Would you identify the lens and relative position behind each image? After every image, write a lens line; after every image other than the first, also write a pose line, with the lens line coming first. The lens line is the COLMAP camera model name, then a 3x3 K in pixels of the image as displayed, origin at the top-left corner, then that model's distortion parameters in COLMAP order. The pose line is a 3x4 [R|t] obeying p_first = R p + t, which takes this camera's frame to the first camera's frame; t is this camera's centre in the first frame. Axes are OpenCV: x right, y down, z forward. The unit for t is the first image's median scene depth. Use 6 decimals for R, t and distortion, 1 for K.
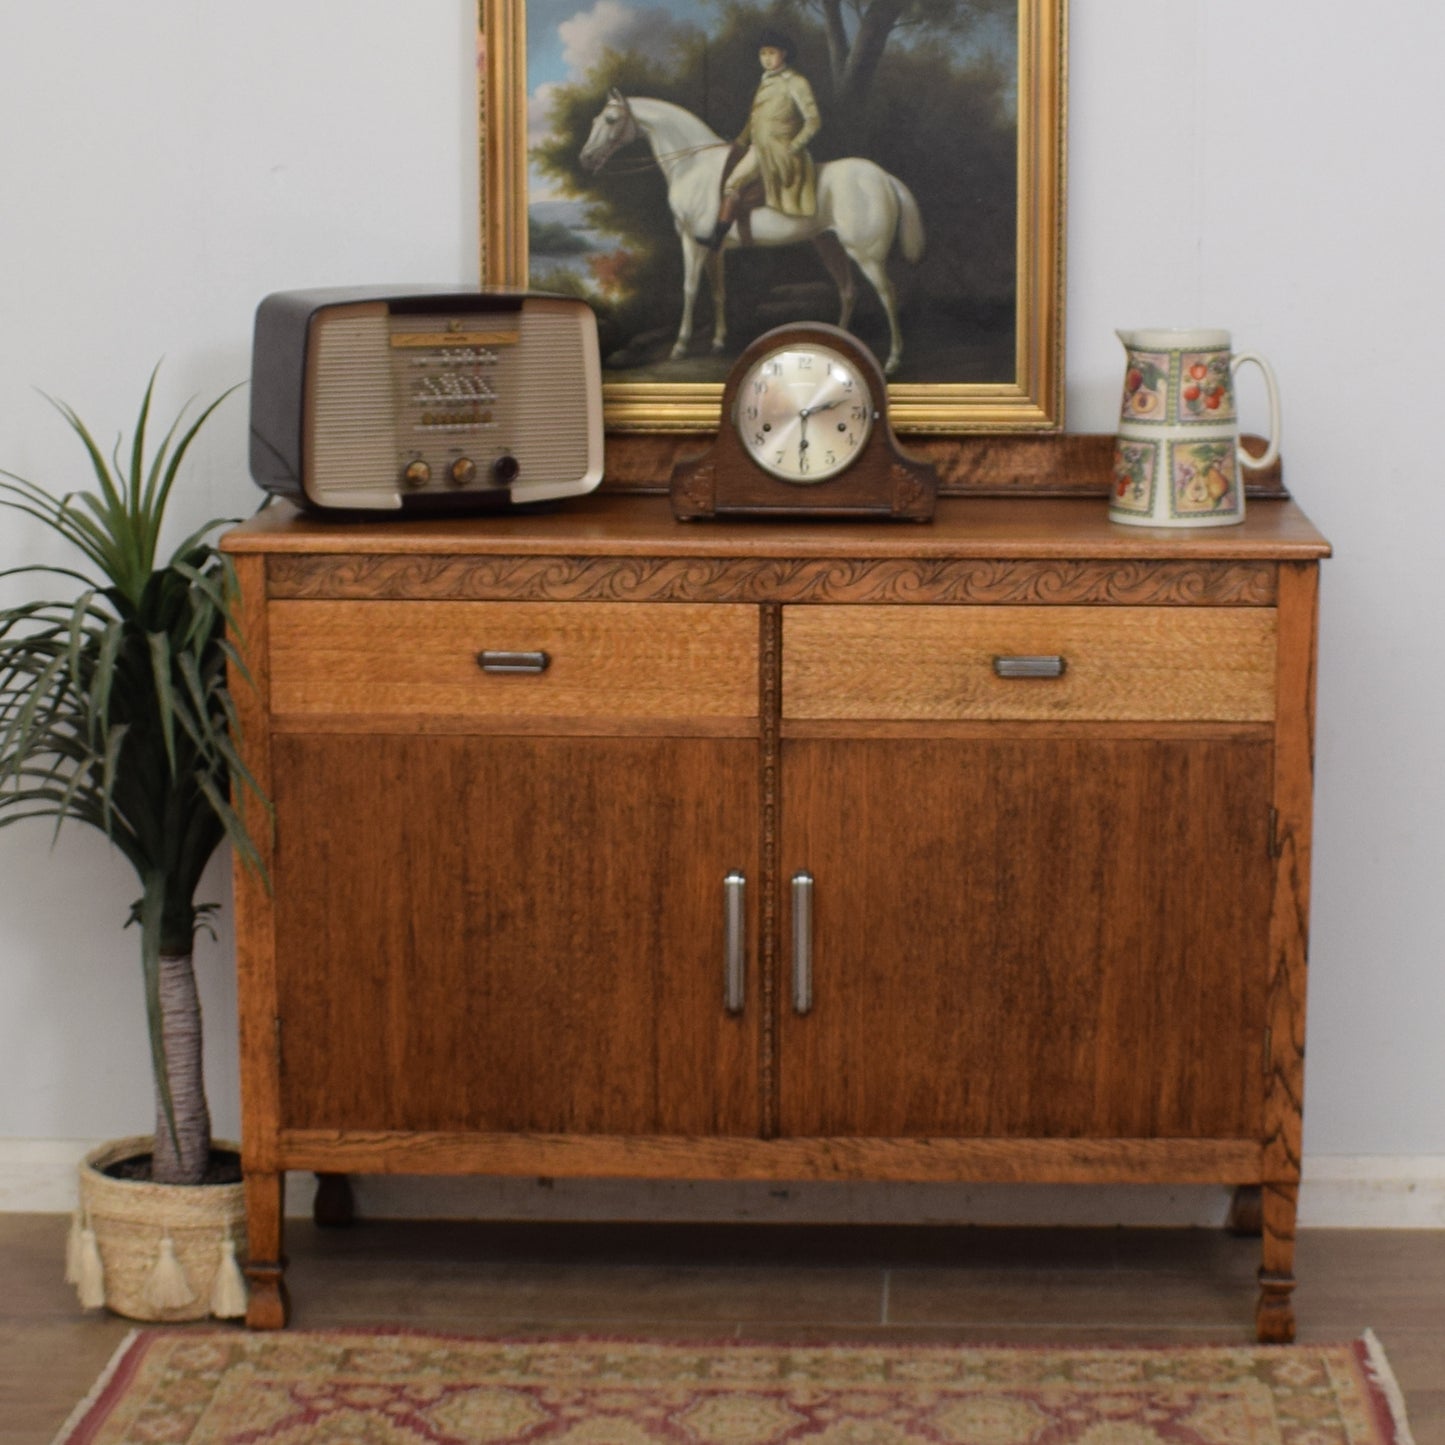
lens RADIAL K [[3678.7, 0, 826.6], [0, 3678.7, 727.5], [0, 0, 1]] dist [-0.087093, 0.000000]
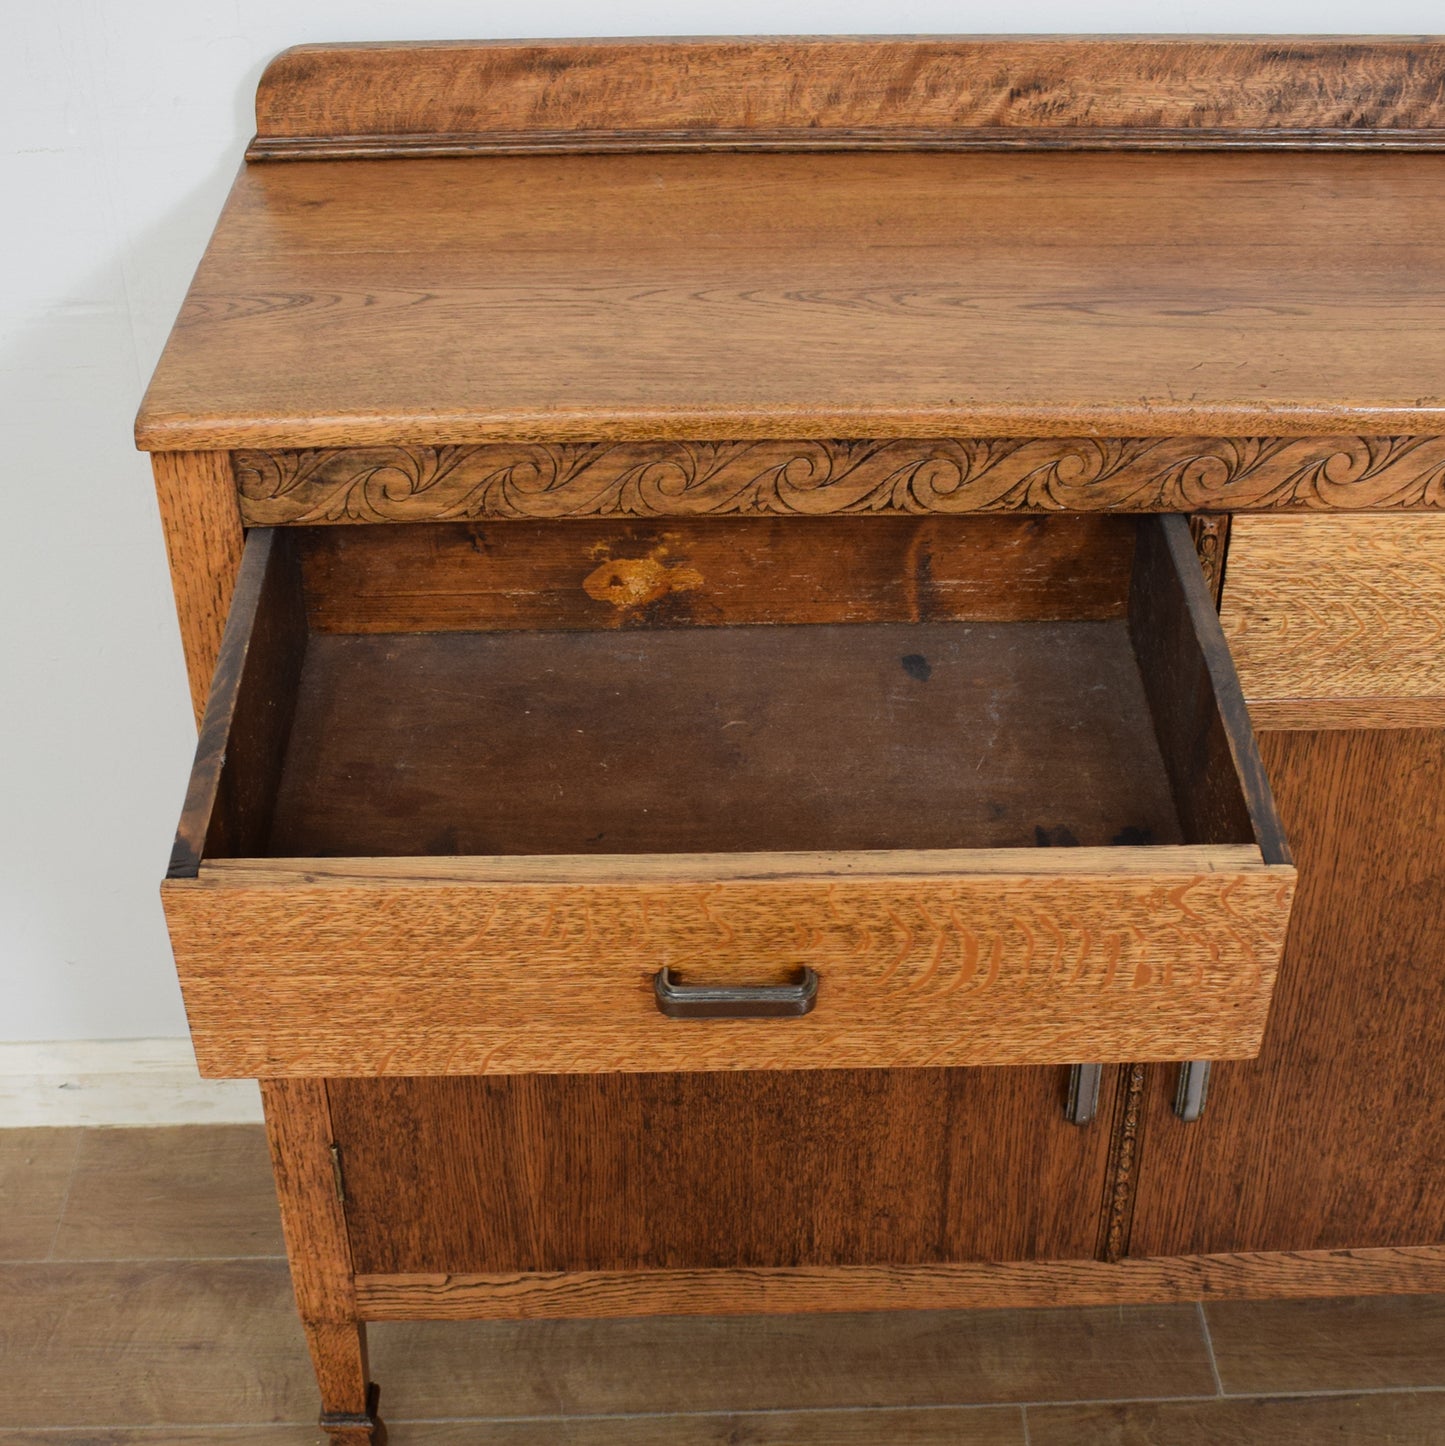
lens RADIAL K [[2353.9, 0, 767.6], [0, 2353.9, 957.7], [0, 0, 1]] dist [-0.099301, 0.000000]
pose [[0.996953, -0.047722, 0.061708, -0.101103], [0.013009, 0.881681, 0.471666, -0.134850], [-0.076916, -0.469426, 0.879616, 0.671018]]
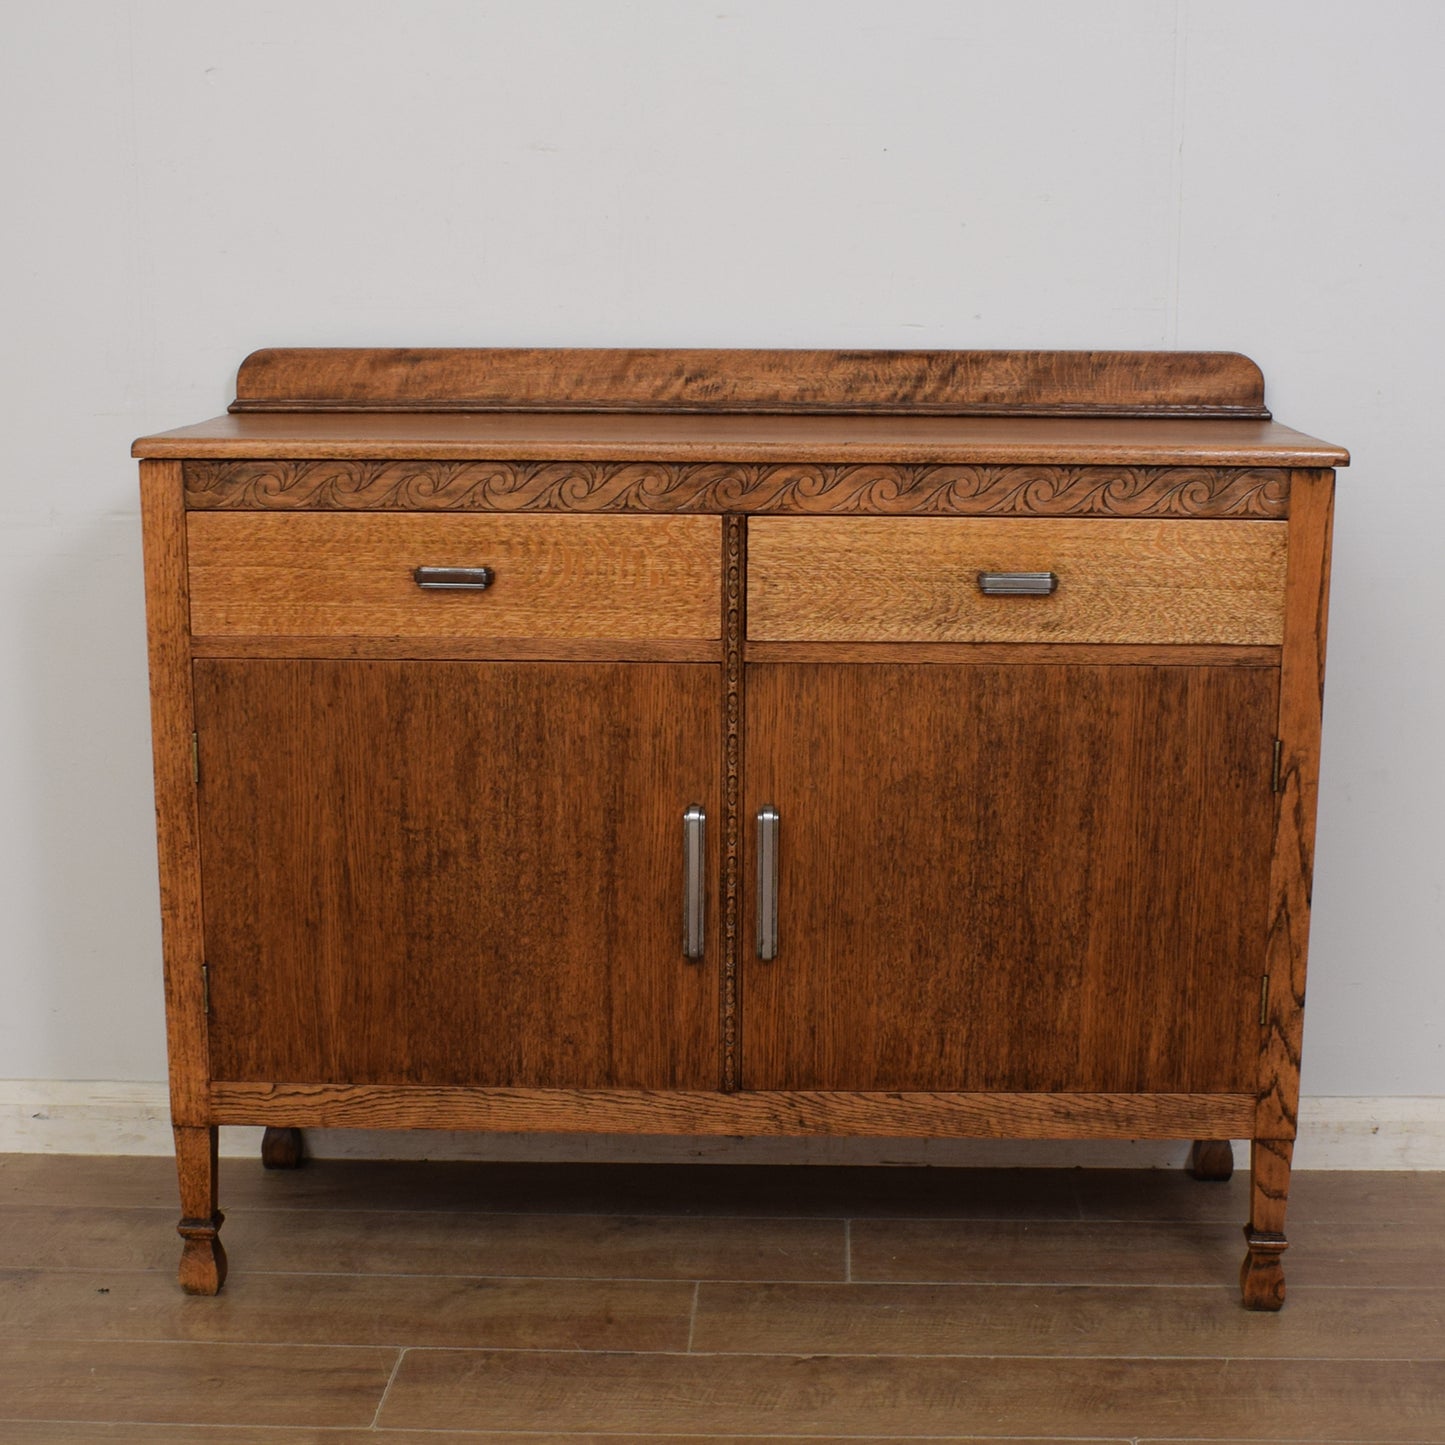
lens RADIAL K [[2615.8, 0, 751.7], [0, 2615.8, 873.4], [0, 0, 1]] dist [-0.094889, 0.000000]
pose [[0.999962, 0.001047, 0.008654, -0.016304], [-0.001593, 0.997995, 0.063268, 0.014195], [-0.008570, -0.063280, 0.997959, 0.342308]]
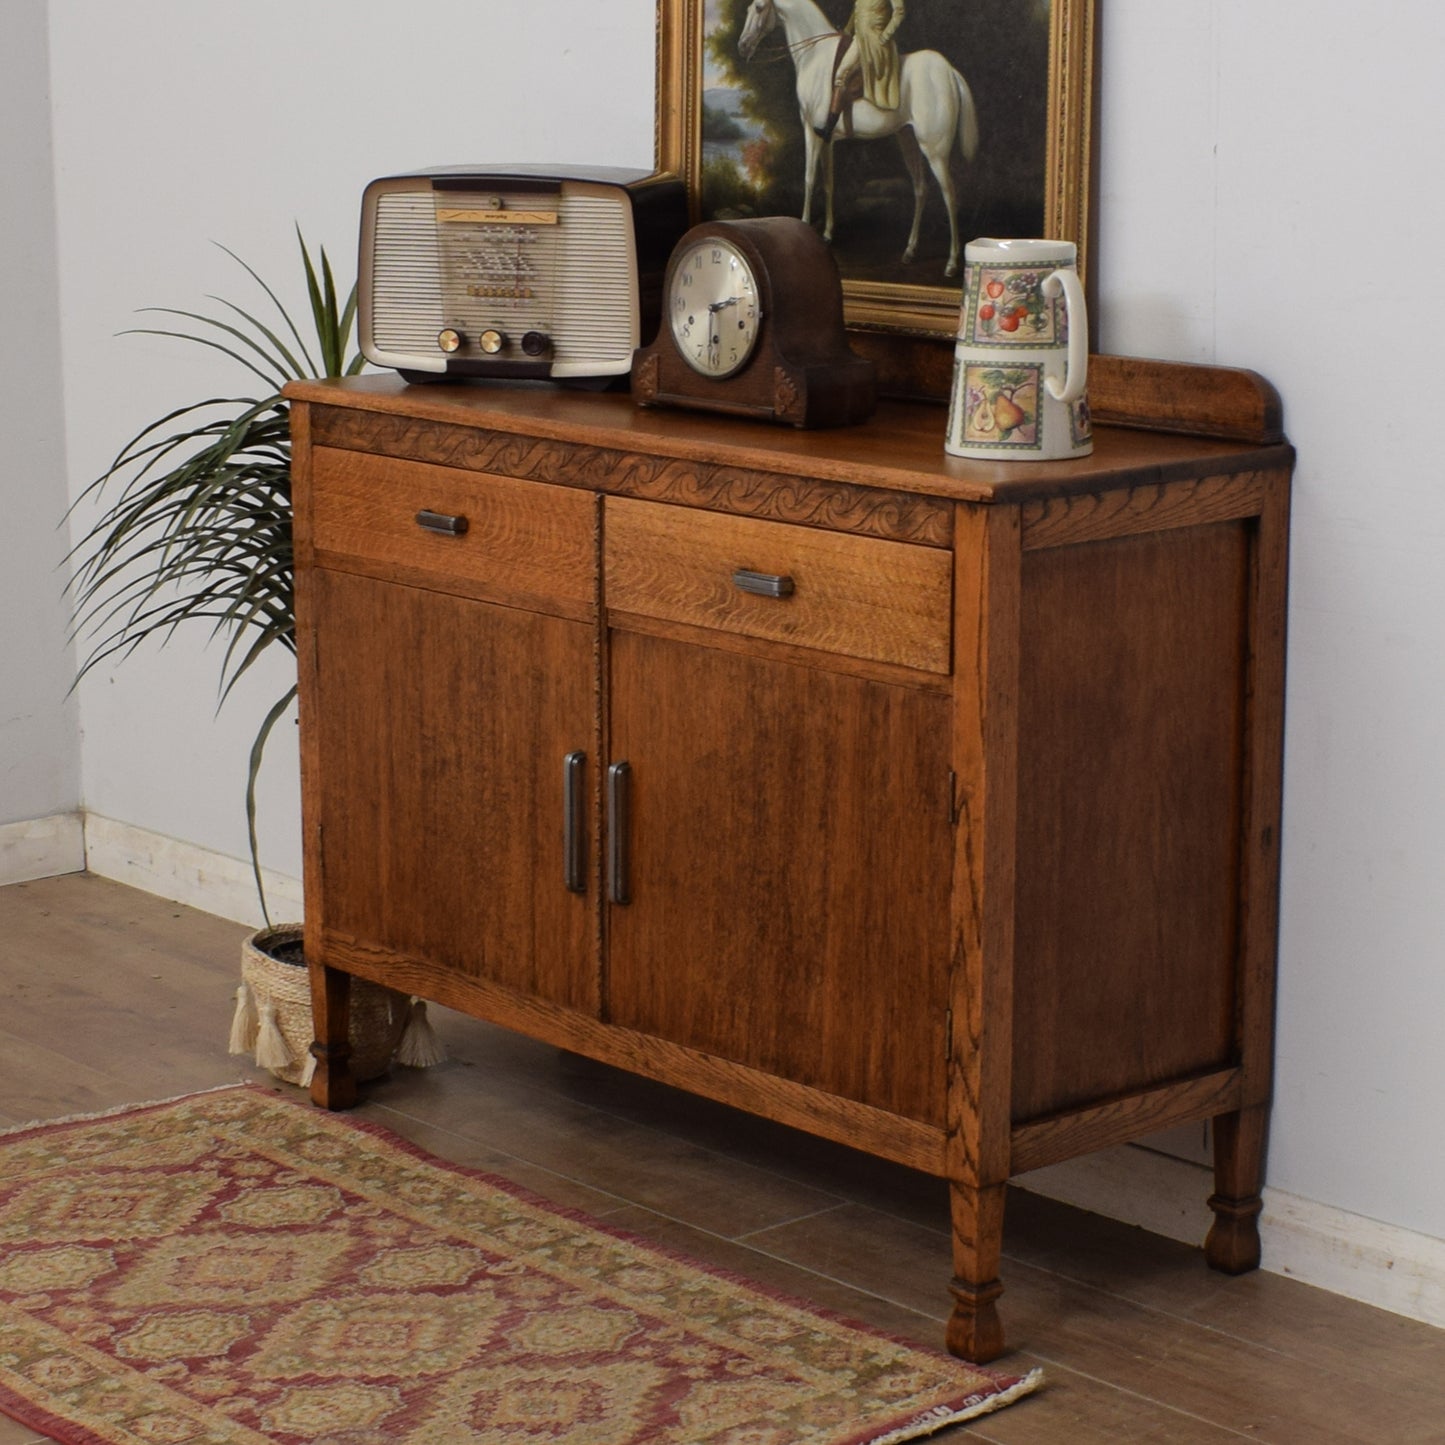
lens RADIAL K [[3678.7, 0, 709.4], [0, 3678.7, 712.0], [0, 0, 1]] dist [-0.087093, 0.000000]
pose [[0.684592, 0.142246, -0.714913, 0.723495], [-0.121416, 0.989326, 0.080580, -0.058079], [0.718744, 0.031638, 0.694555, 0.320200]]
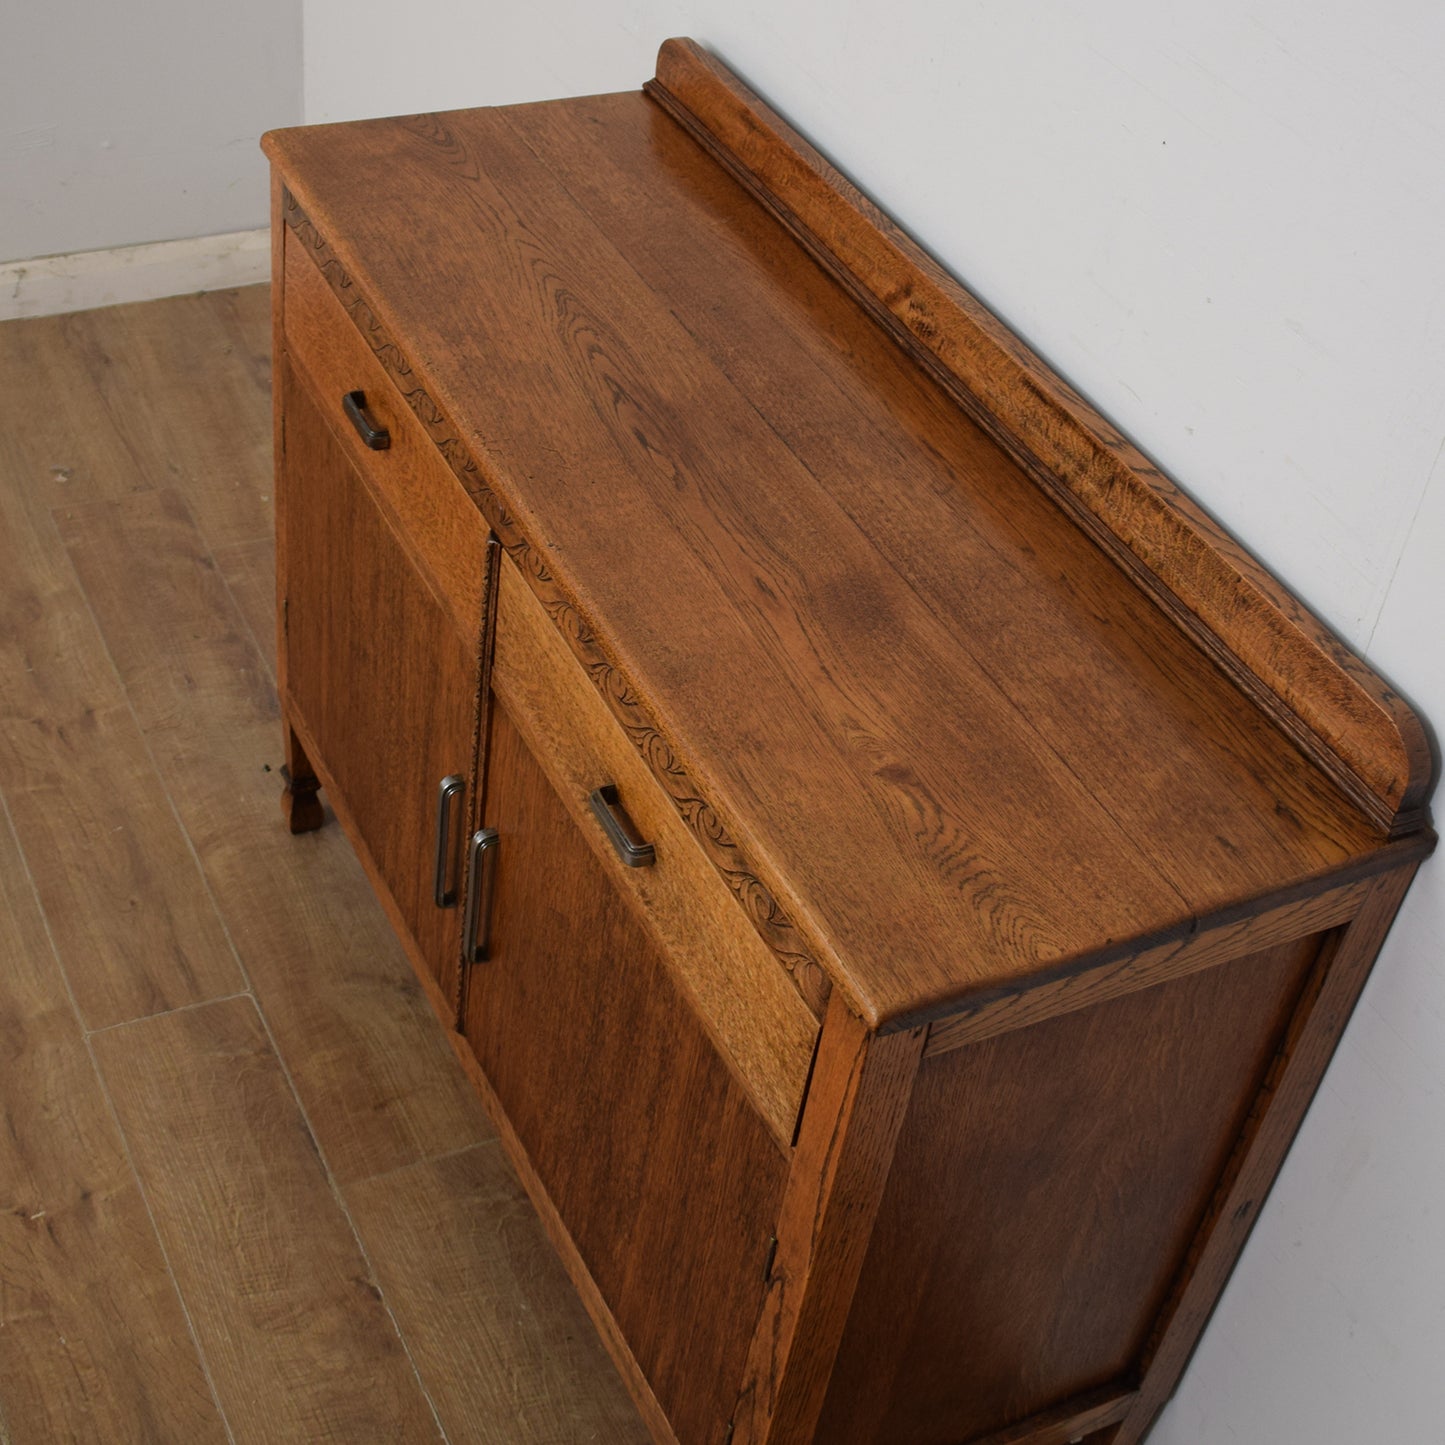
lens RADIAL K [[2164.6, 0, 687.6], [0, 2164.6, 659.0], [0, 0, 1]] dist [-0.090052, 0.000000]
pose [[0.472449, 0.593873, -0.651235, 0.296655], [-0.256266, 0.799538, 0.543201, -0.256717], [0.843279, -0.089745, 0.529930, 0.789742]]
